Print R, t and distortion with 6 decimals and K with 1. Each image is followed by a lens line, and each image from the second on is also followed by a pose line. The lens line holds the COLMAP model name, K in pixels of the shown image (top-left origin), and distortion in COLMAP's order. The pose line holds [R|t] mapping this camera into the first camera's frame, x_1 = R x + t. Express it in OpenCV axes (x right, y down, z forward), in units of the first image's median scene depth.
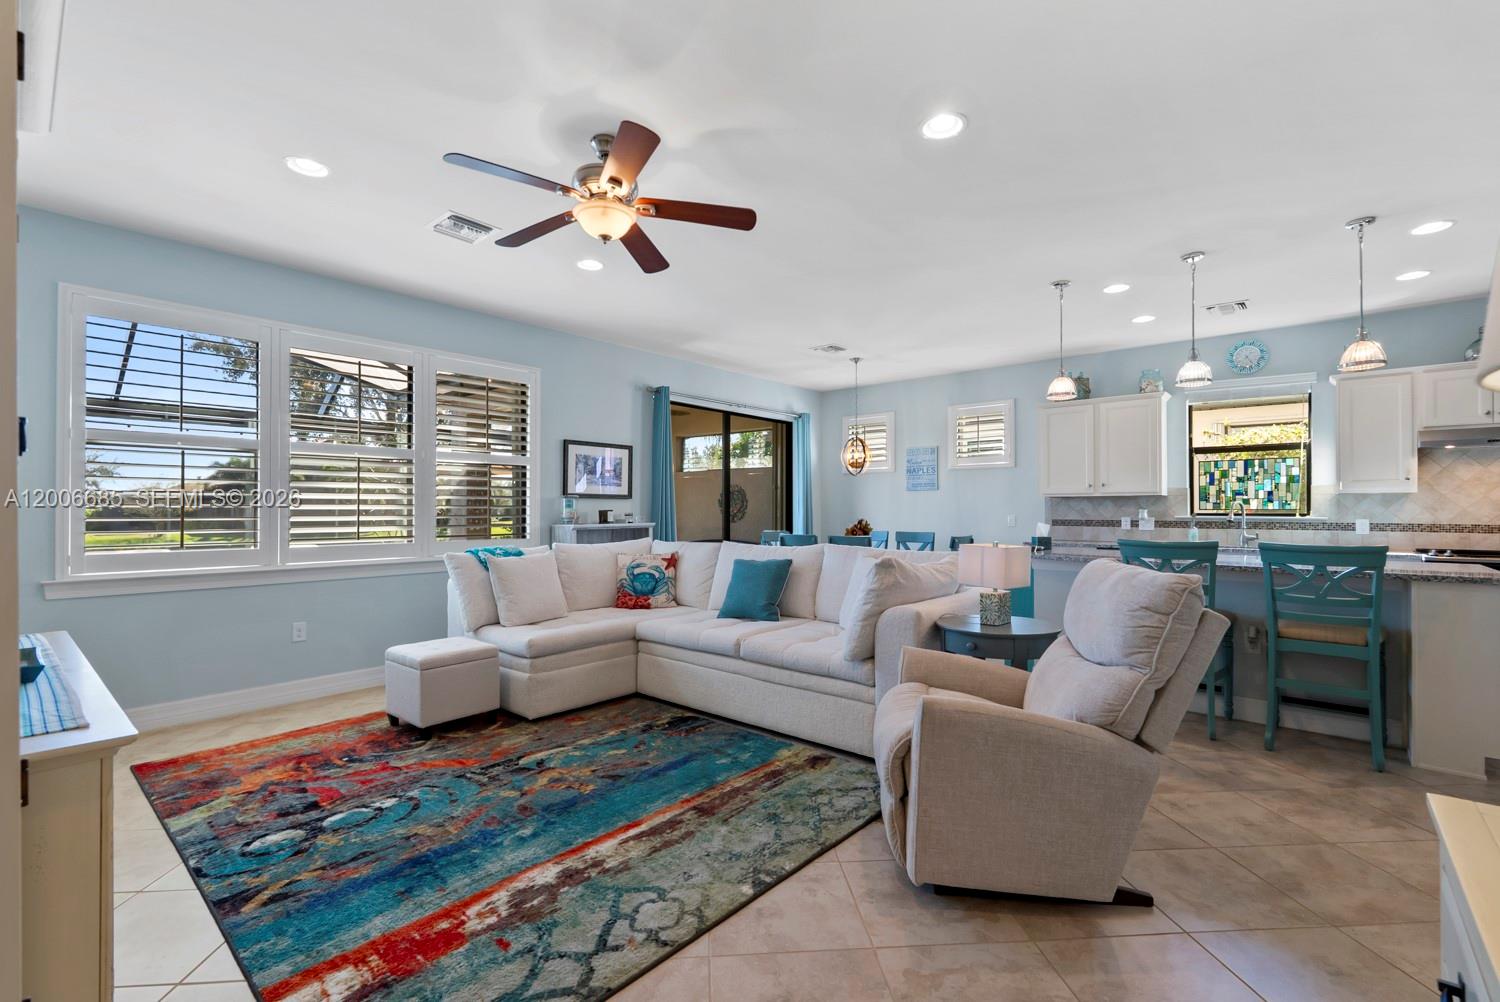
lens RADIAL K [[670.5, 0, 749.3], [0, 670.5, 506.6], [0, 0, 1]] dist [0.002938, -0.000186]
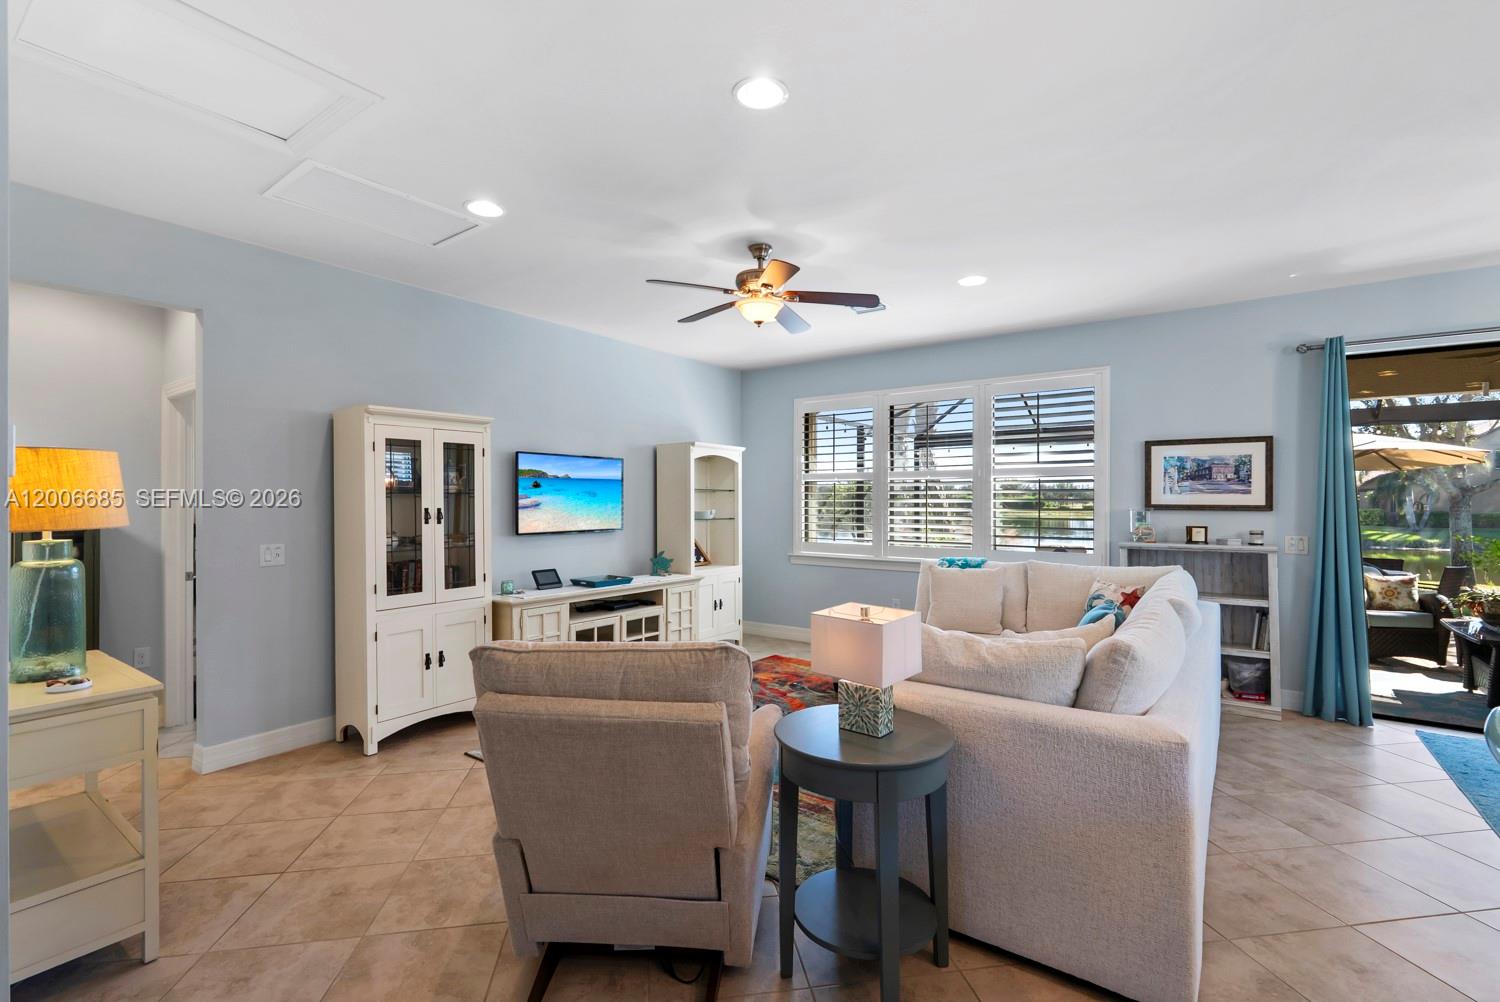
lens RADIAL K [[670.5, 0, 745.1], [0, 670.5, 499.5], [0, 0, 1]] dist [0.002938, -0.000186]
pose [[0.068769, 0.000228, -0.997633, 0.532037], [0.006774, 0.999977, 0.000696, -0.030402], [0.997610, -0.006805, 0.068766, 0.436801]]
